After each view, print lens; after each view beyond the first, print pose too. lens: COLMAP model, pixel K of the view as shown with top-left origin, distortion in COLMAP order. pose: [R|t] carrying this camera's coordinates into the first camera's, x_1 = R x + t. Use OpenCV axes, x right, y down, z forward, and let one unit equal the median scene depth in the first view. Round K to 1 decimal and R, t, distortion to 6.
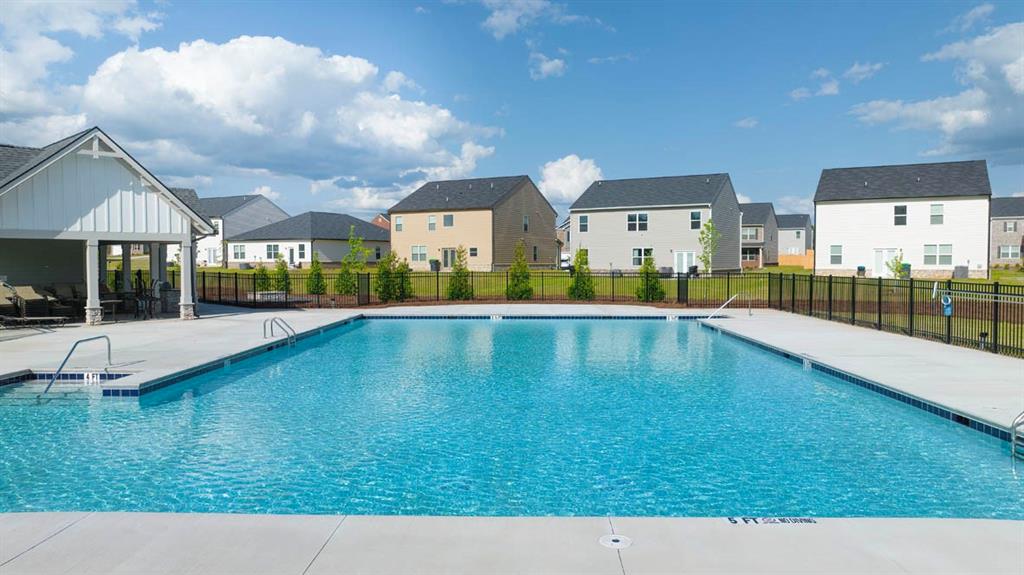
lens RADIAL K [[727.7, 0, 512.0], [0, 727.7, 287.5], [0, 0, 1]] dist [-0.000796, 0.003221]
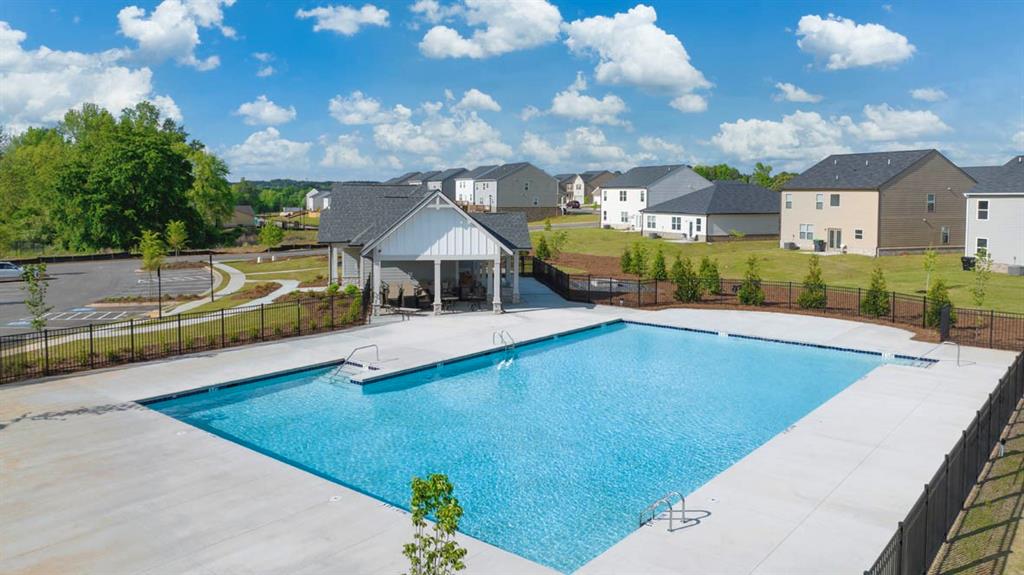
lens RADIAL K [[757.1, 0, 508.7], [0, 757.1, 237.0], [0, 0, 1]] dist [-0.008385, -0.000425]
pose [[0.788960, 0.040673, -0.613097, 0.189649], [-0.029460, 0.999163, 0.028374, -0.058876], [0.613738, -0.004324, 0.789498, -0.064790]]
